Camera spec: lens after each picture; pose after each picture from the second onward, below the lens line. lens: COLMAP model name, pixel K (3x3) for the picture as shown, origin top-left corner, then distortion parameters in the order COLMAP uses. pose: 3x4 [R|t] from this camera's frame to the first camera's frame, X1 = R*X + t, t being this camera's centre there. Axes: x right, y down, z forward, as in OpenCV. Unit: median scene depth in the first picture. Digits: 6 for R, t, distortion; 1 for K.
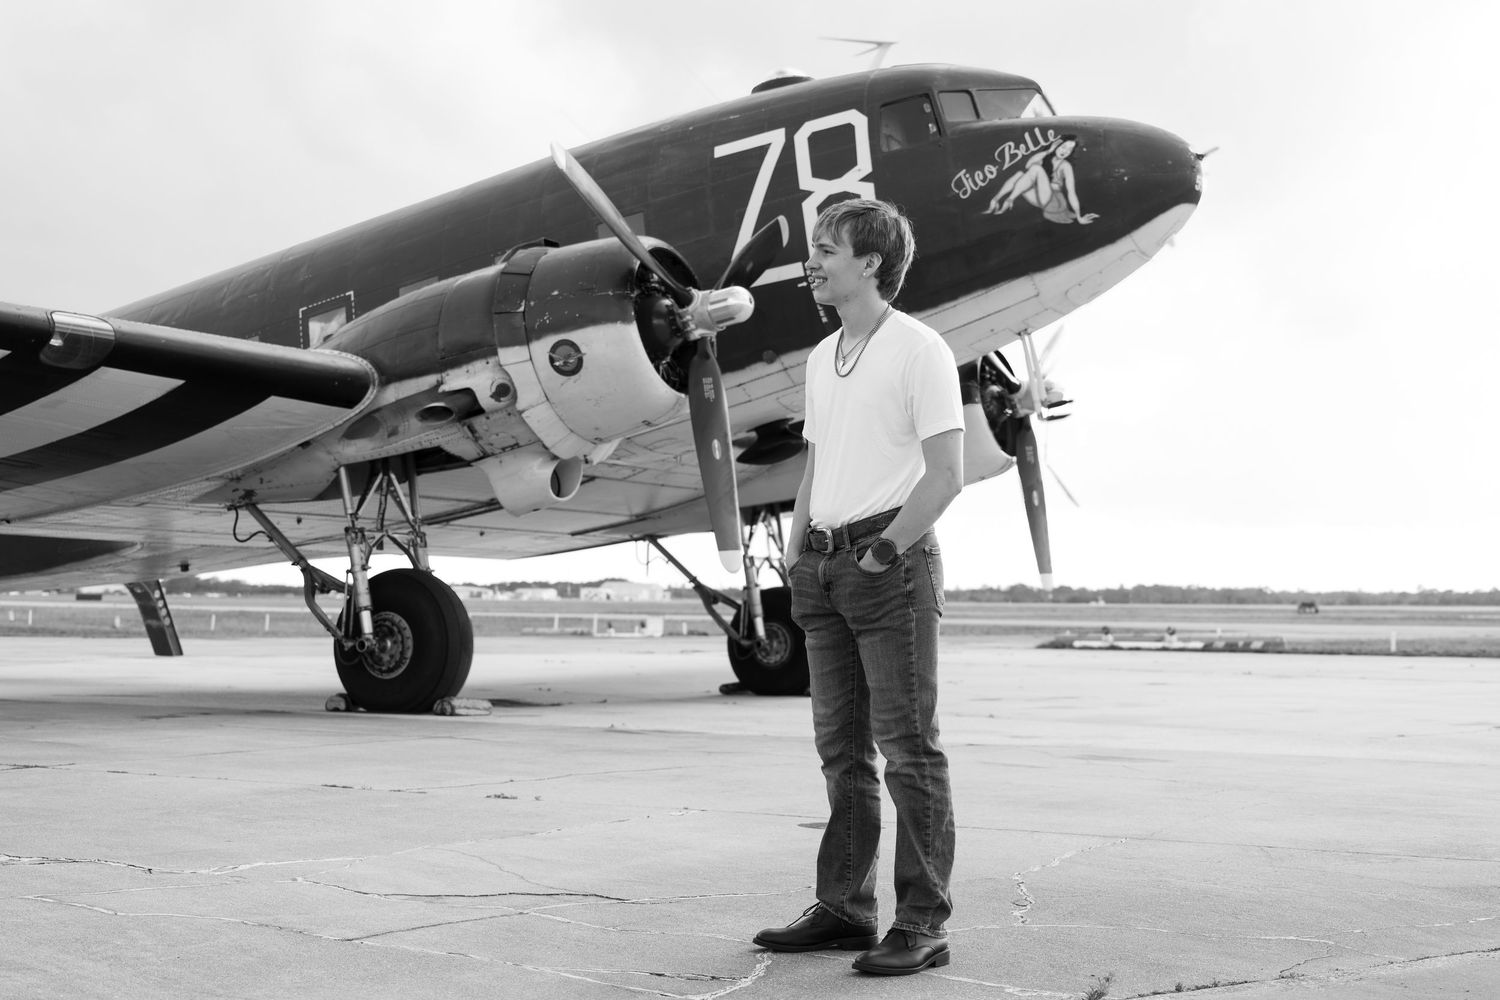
lens RADIAL K [[2026.8, 0, 750.0], [0, 2026.8, 500.0], [0, 0, 1]] dist [0.021313, 0.014116]
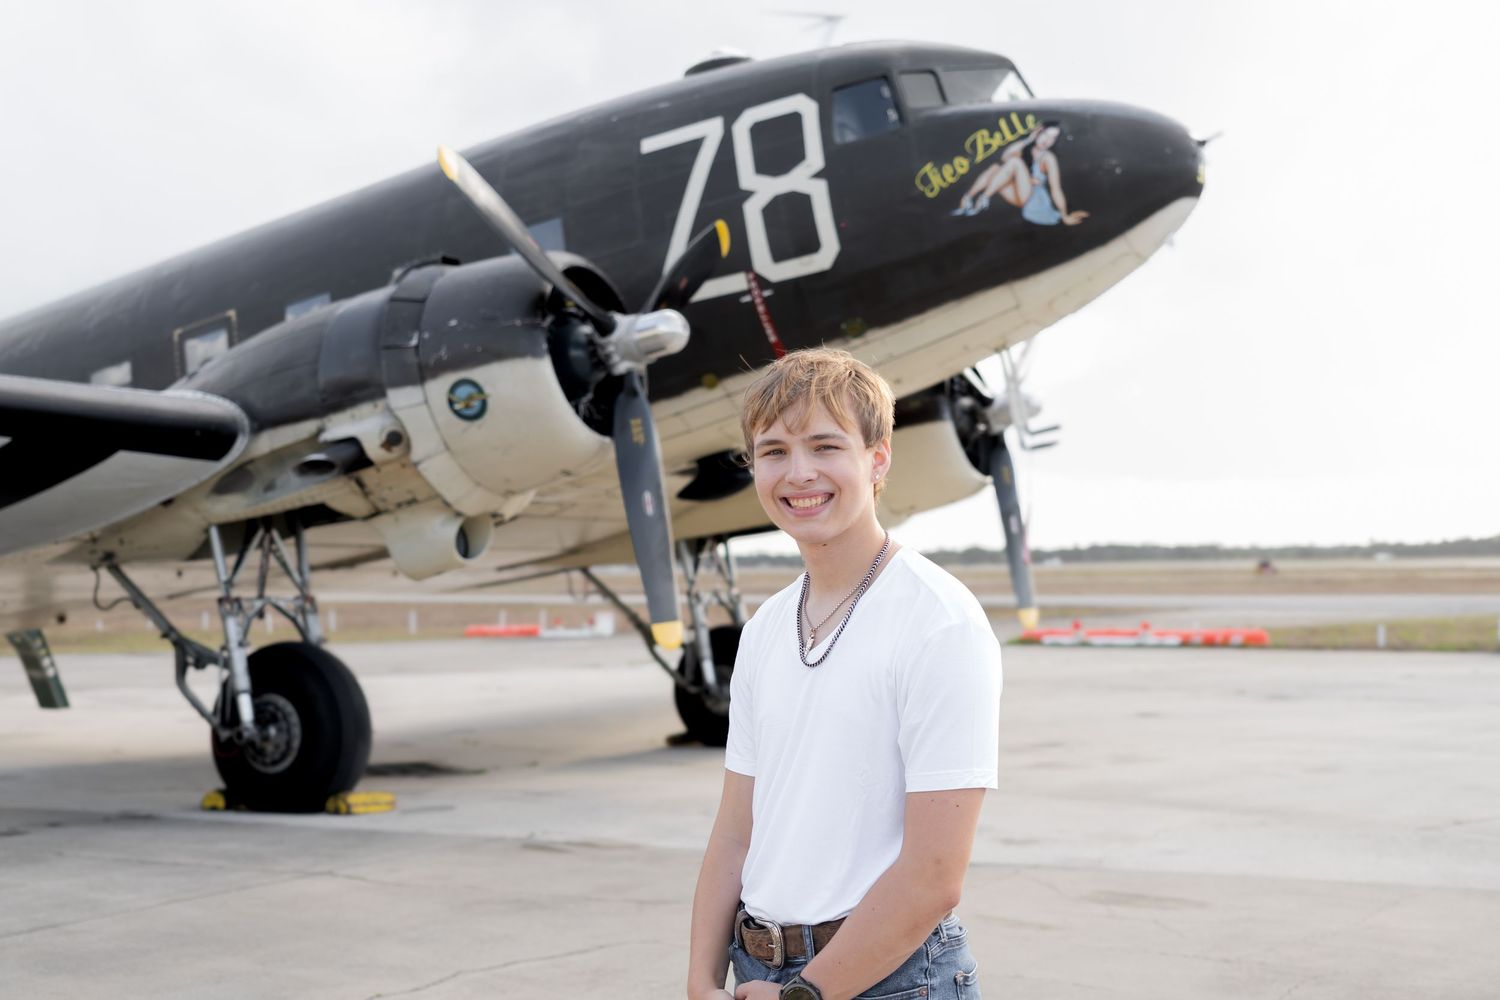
lens RADIAL K [[1991.9, 0, 750.0], [0, 1991.9, 500.0], [0, 0, 1]] dist [0.021205, 0.031084]
pose [[0.999518, -0.022663, 0.021205, 0.007695], [0.022213, 0.999528, 0.021238, -0.039665], [-0.021676, -0.020757, 0.999550, 0.152116]]
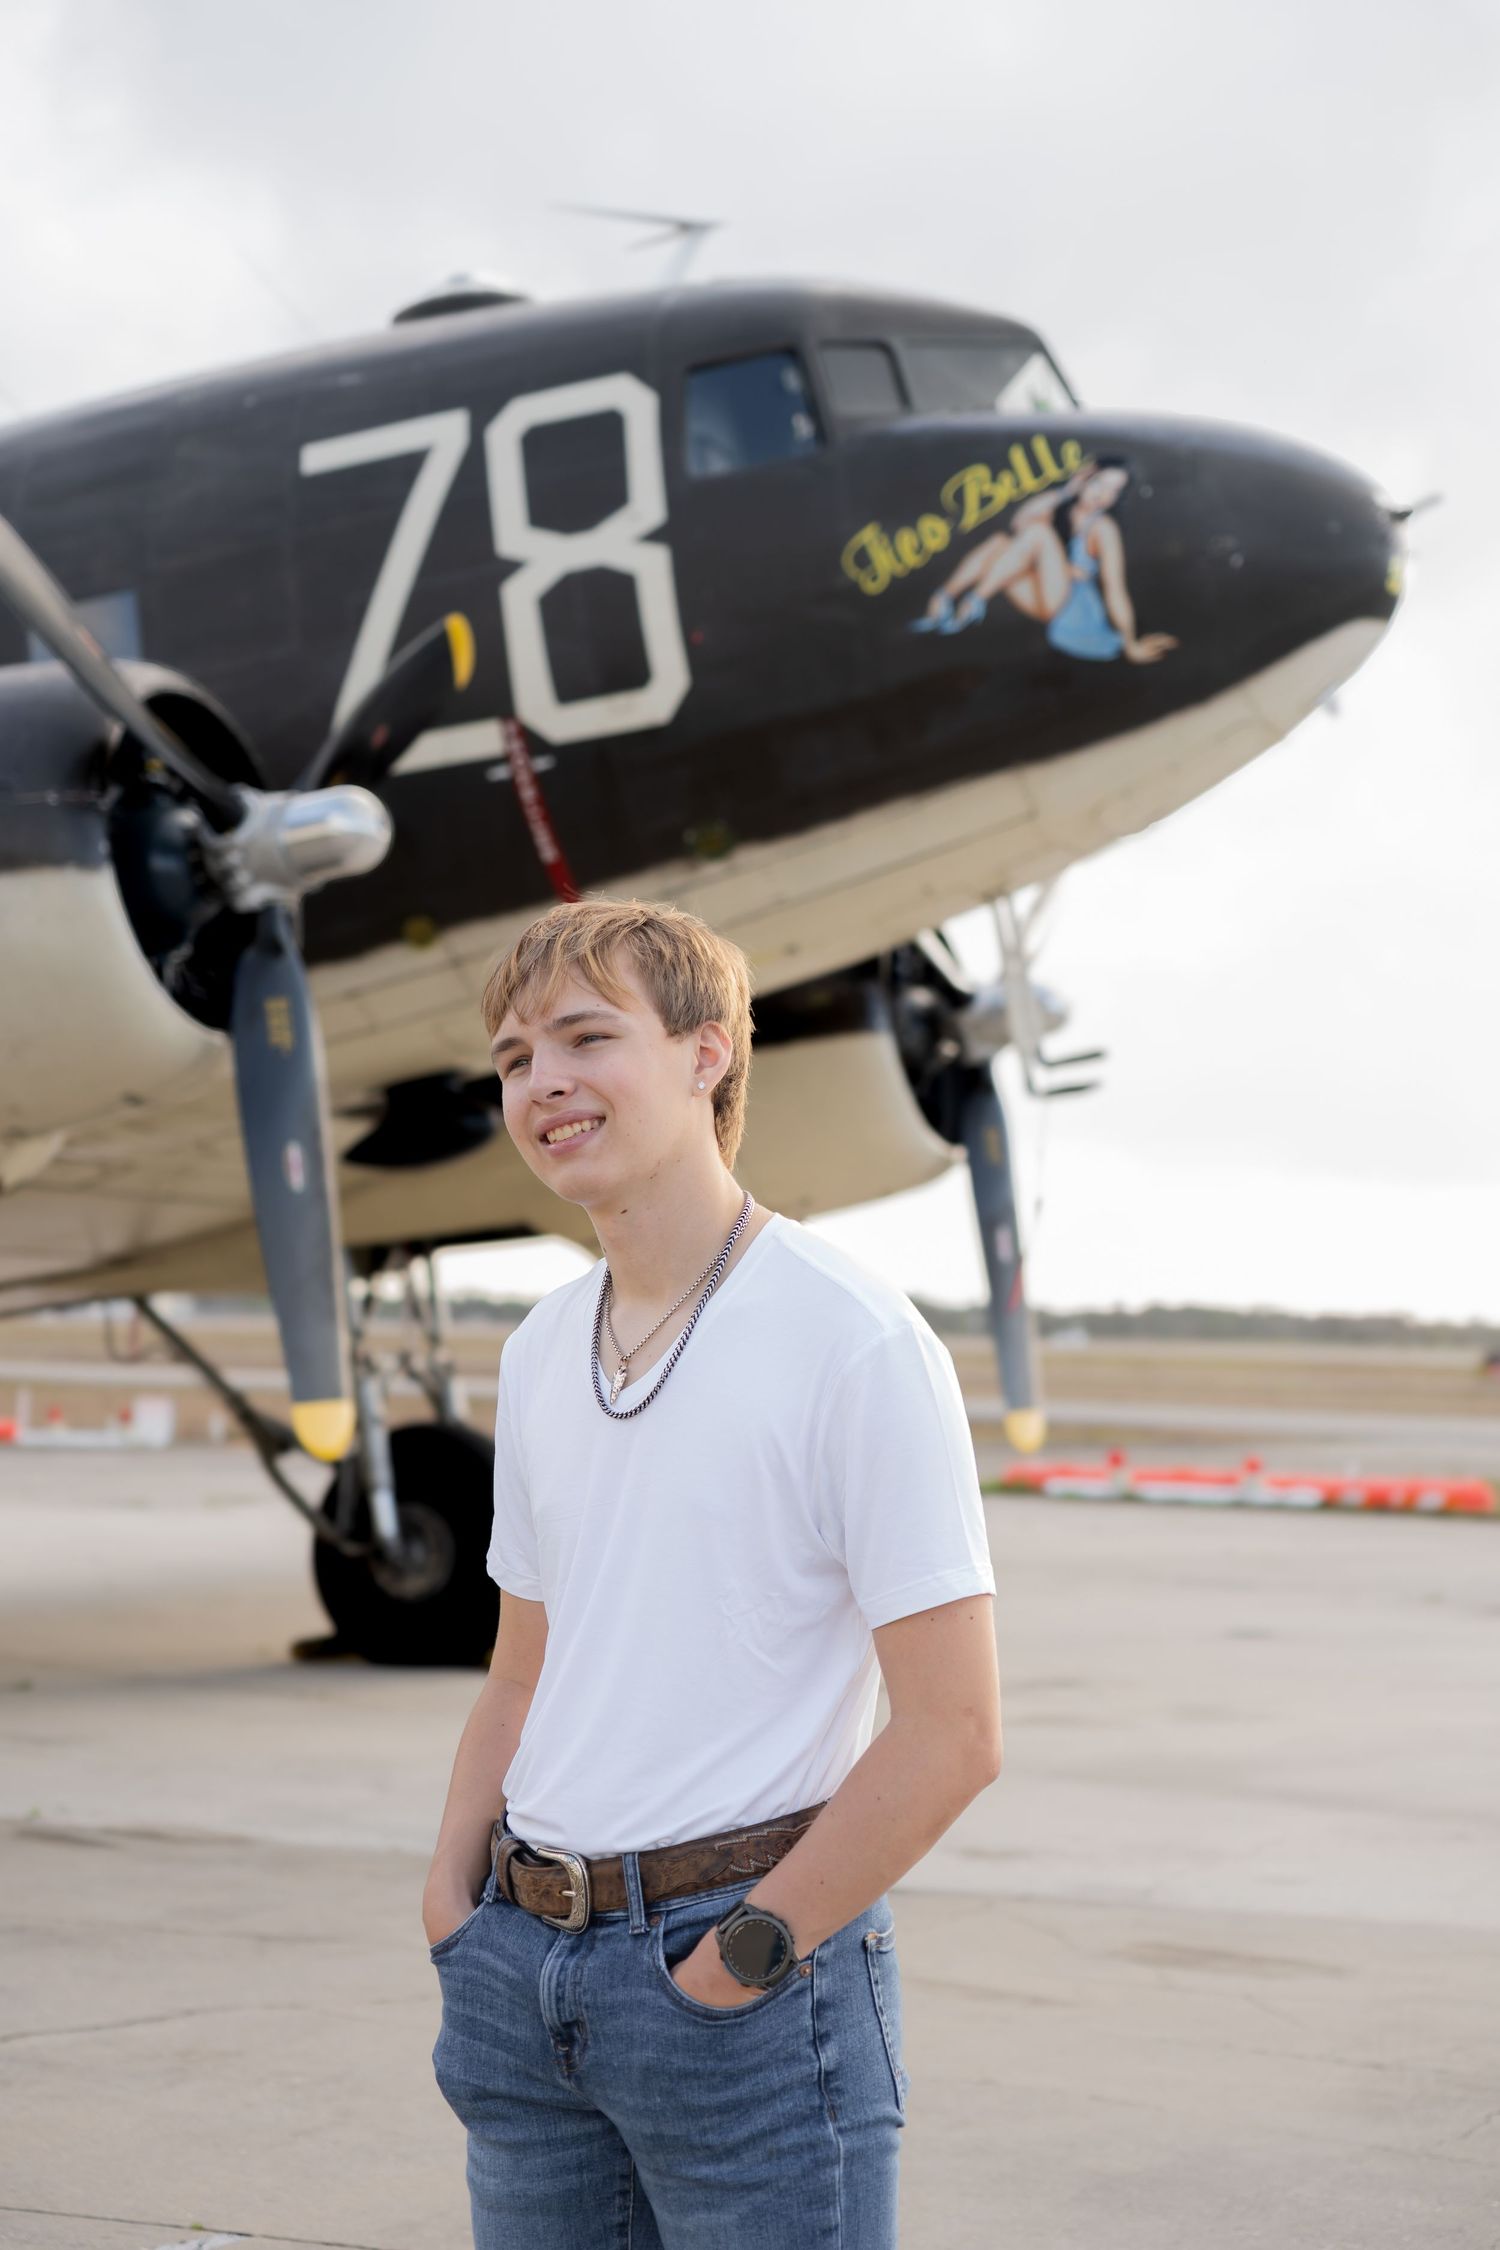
lens RADIAL K [[4146.6, 0, 757.2], [0, 4146.6, 1152.7], [0, 0, 1]] dist [0.042848, 0.004107]
pose [[0.995238, 0.020708, 0.095251, -0.002544], [-0.021927, 0.999690, 0.011771, -0.037181], [-0.094978, -0.013803, 0.995384, 0.104991]]
